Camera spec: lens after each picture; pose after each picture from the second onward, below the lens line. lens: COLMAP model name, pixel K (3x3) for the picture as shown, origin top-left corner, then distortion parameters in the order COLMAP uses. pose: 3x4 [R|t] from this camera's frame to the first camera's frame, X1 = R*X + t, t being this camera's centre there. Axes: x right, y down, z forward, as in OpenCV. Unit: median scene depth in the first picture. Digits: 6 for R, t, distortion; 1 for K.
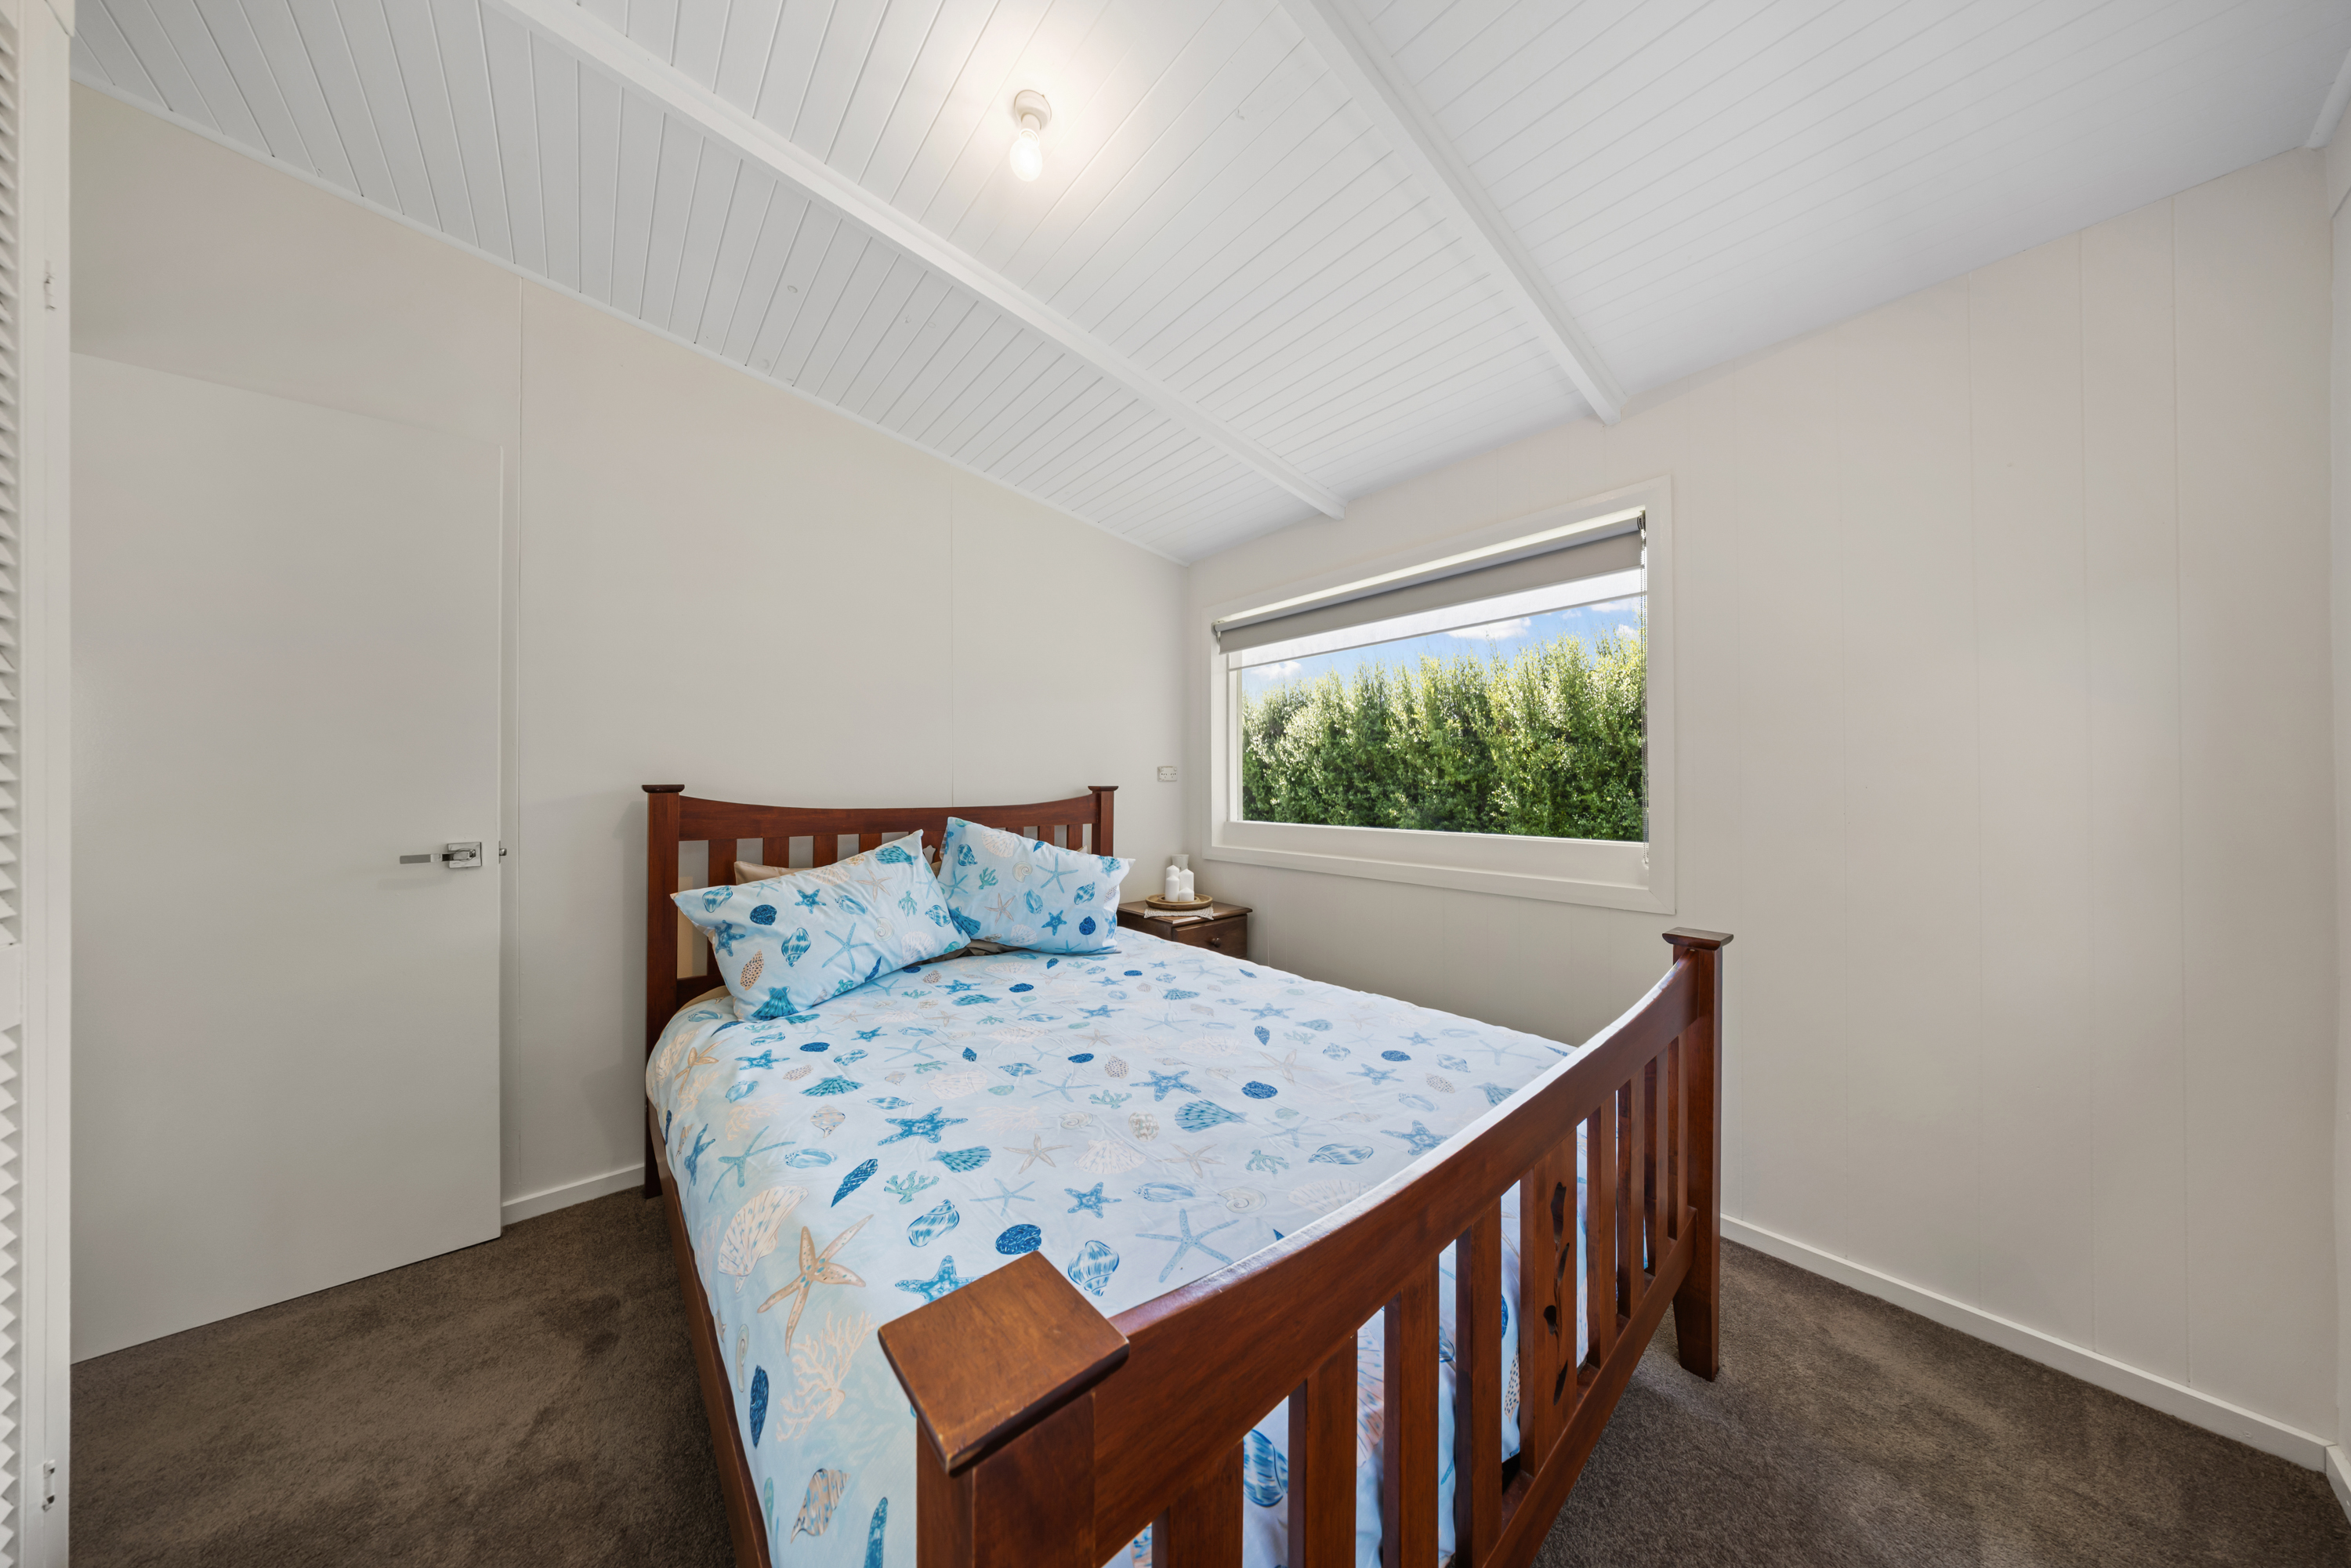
lens RADIAL K [[662.1, 0, 1180.6], [0, 662.1, 773.7], [0, 0, 1]] dist [0.000235, 0.000009]
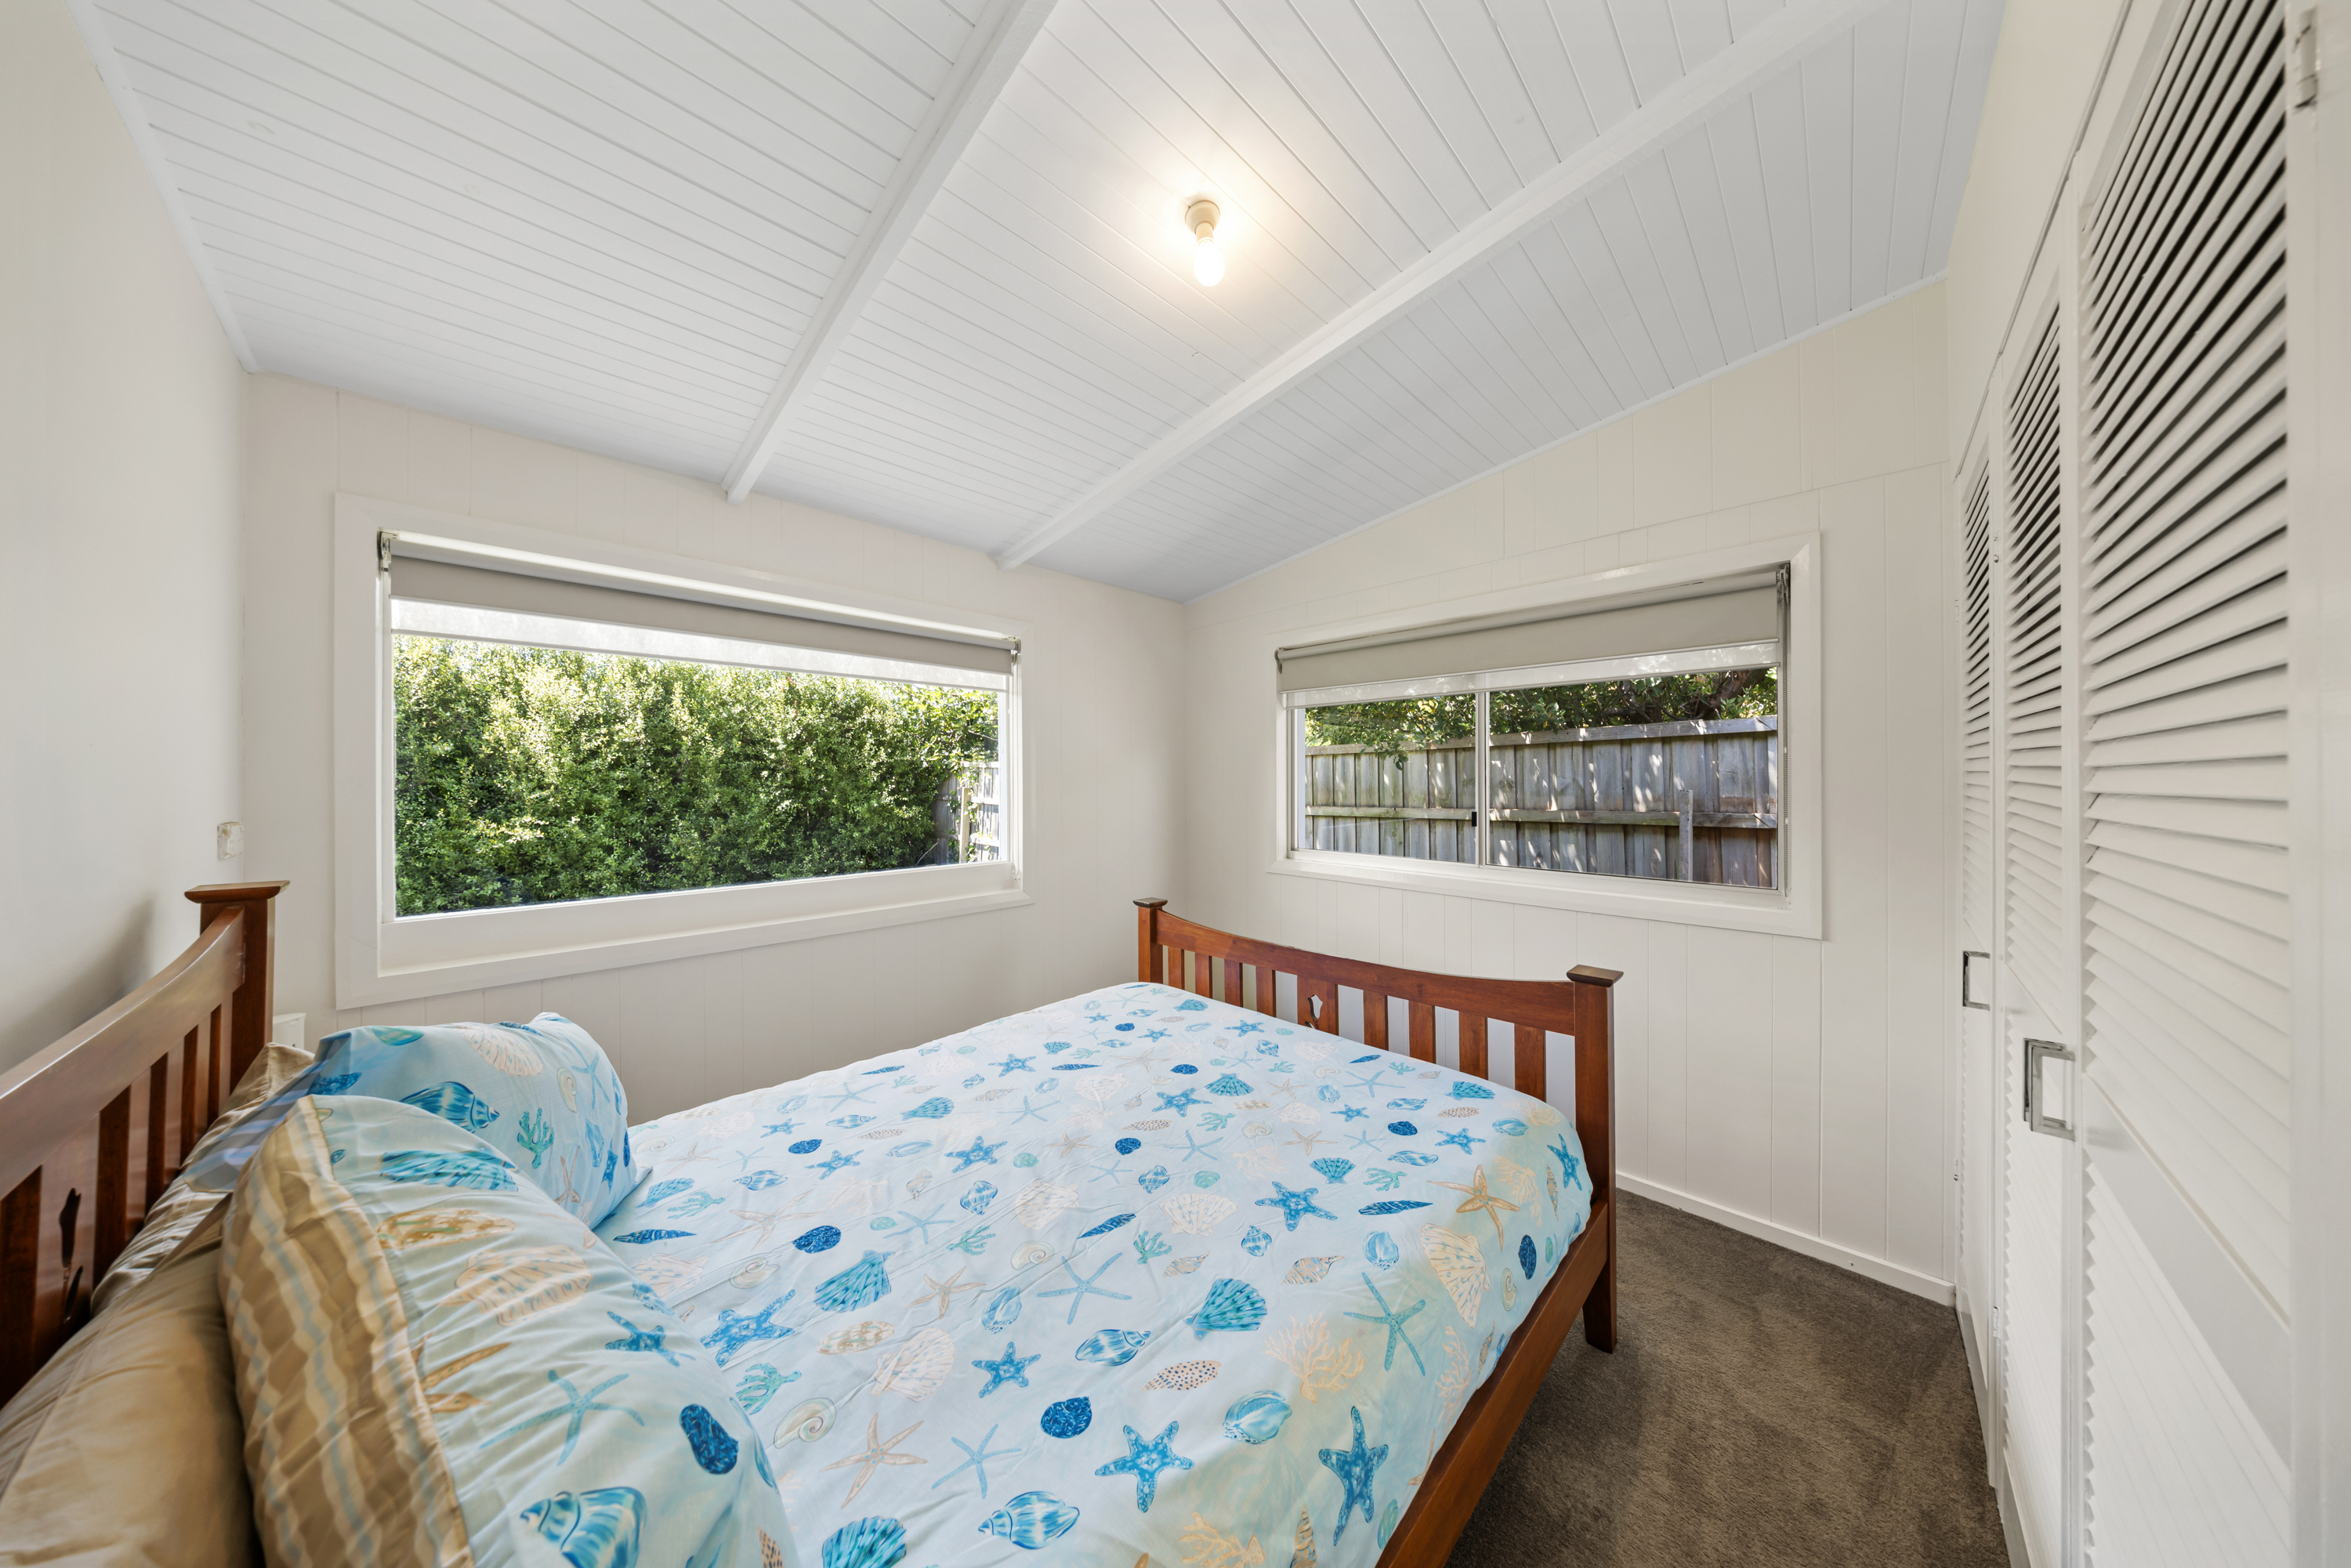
lens RADIAL K [[684.0, 0, 1186.2], [0, 684.0, 776.0], [0, 0, 1]] dist [-0.006834, 0.000077]
pose [[-0.052344, 0.003154, 0.998624, -1.046109], [0.000396, 0.999995, -0.003137, -0.088287], [-0.998629, 0.000231, -0.052345, 0.893998]]
